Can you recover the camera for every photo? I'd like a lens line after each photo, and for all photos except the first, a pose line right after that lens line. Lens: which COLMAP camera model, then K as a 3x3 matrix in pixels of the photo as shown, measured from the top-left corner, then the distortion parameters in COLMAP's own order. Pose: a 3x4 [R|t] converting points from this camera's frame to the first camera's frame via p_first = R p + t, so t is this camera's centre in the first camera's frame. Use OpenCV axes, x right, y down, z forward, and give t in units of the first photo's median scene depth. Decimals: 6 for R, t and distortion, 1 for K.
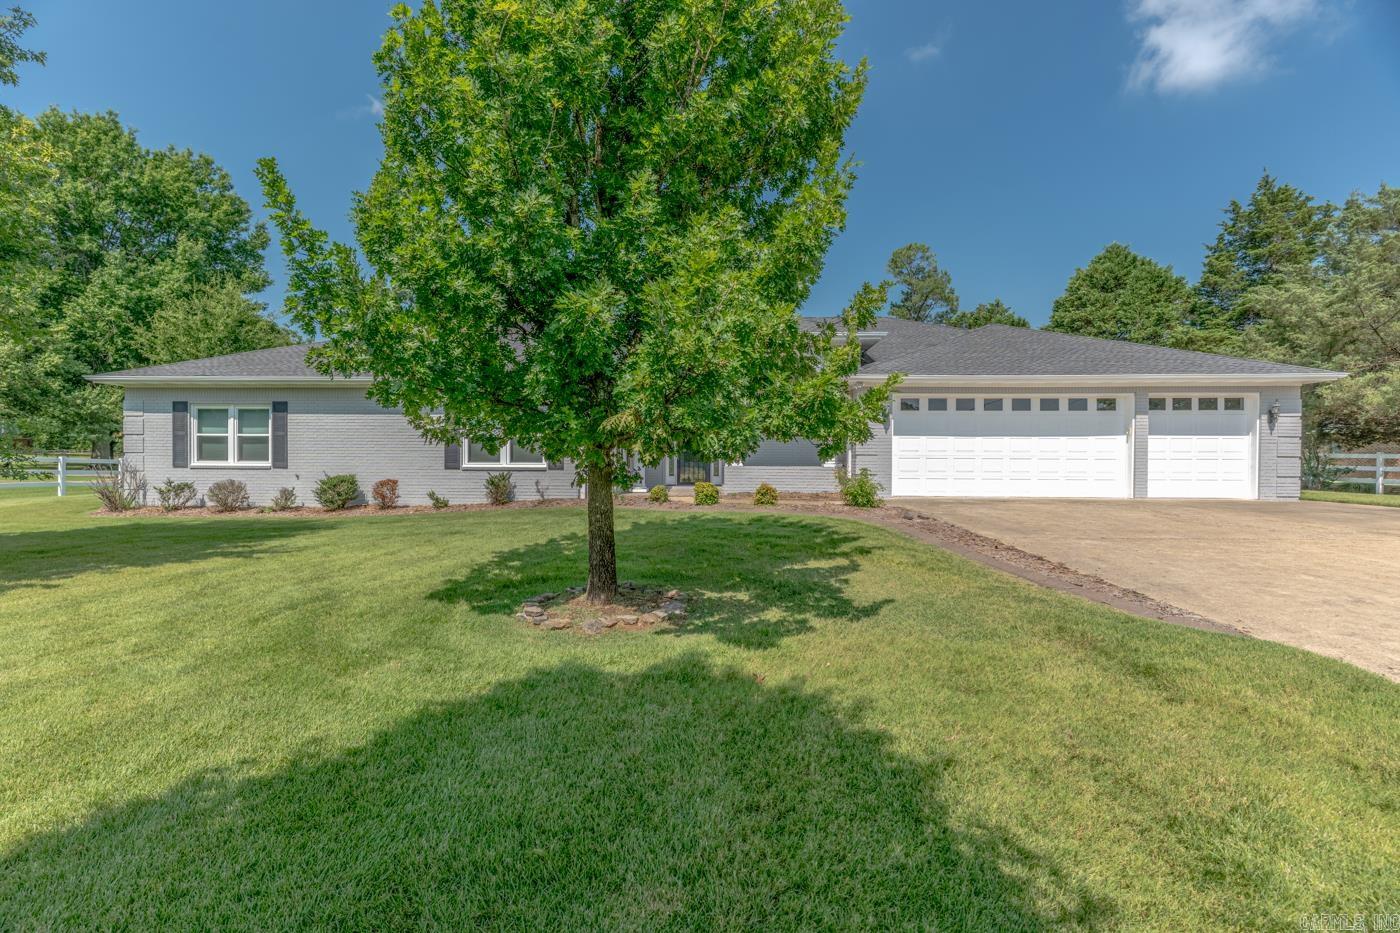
lens RADIAL K [[673.6, 0, 691.7], [0, 673.6, 463.1], [0, 0, 1]] dist [0.001561, 0.000037]
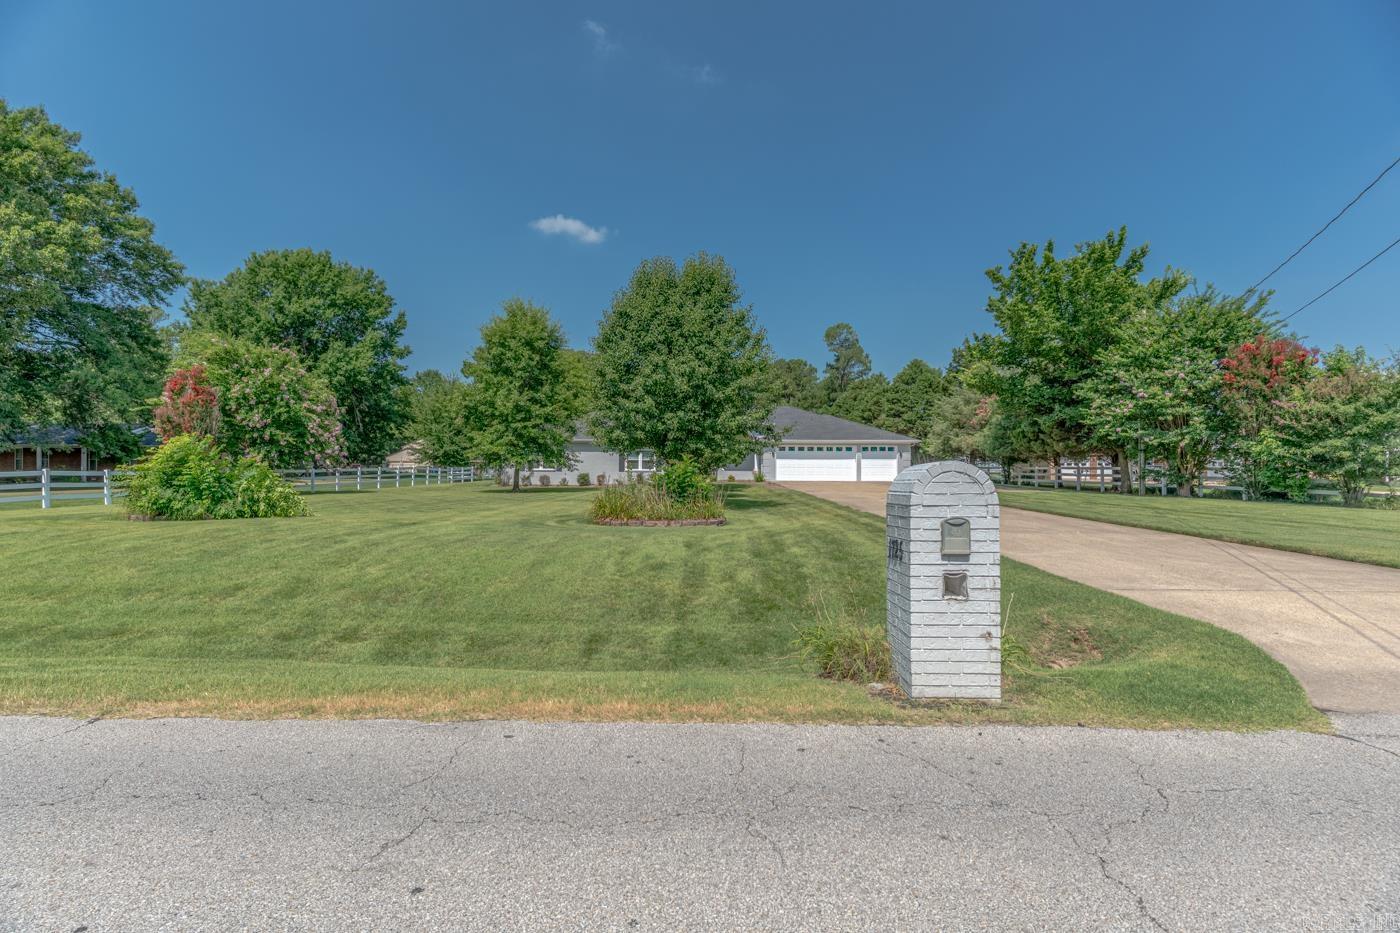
lens RADIAL K [[673.6, 0, 691.7], [0, 673.6, 463.1], [0, 0, 1]] dist [0.001561, 0.000037]
pose [[0.999641, 0.001223, 0.026768, -0.130306], [-0.000669, 0.999786, -0.020674, 0.031242], [-0.026787, 0.020649, 0.999428, -1.744234]]
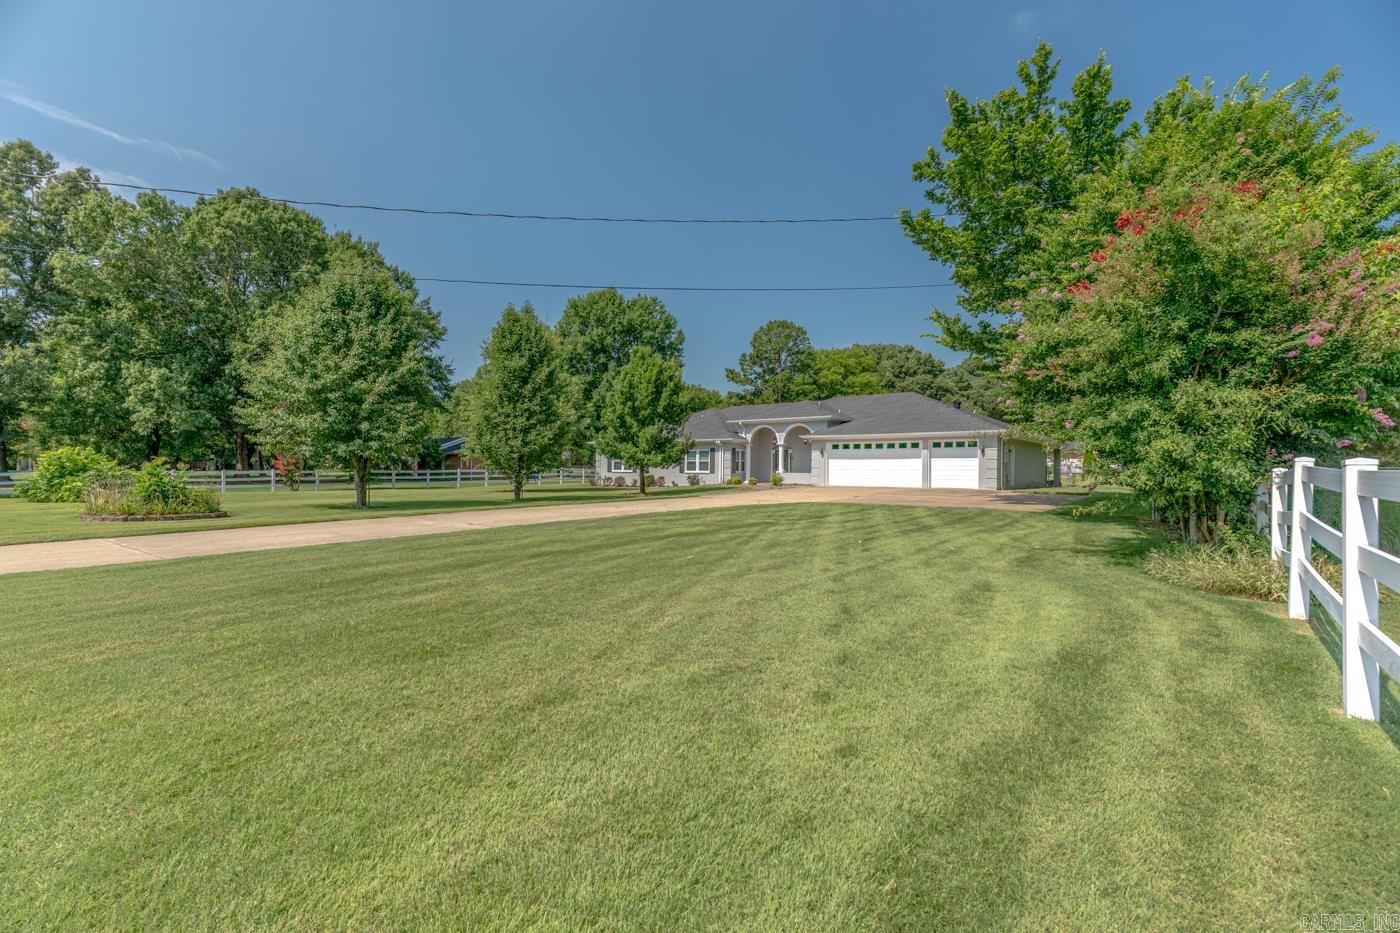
lens RADIAL K [[673.6, 0, 691.7], [0, 673.6, 463.1], [0, 0, 1]] dist [0.001561, 0.000037]
pose [[0.811407, -0.003448, -0.584472, 1.213360], [-0.006212, 0.999875, -0.014522, 0.007713], [0.584449, 0.015414, 0.811284, -1.140542]]
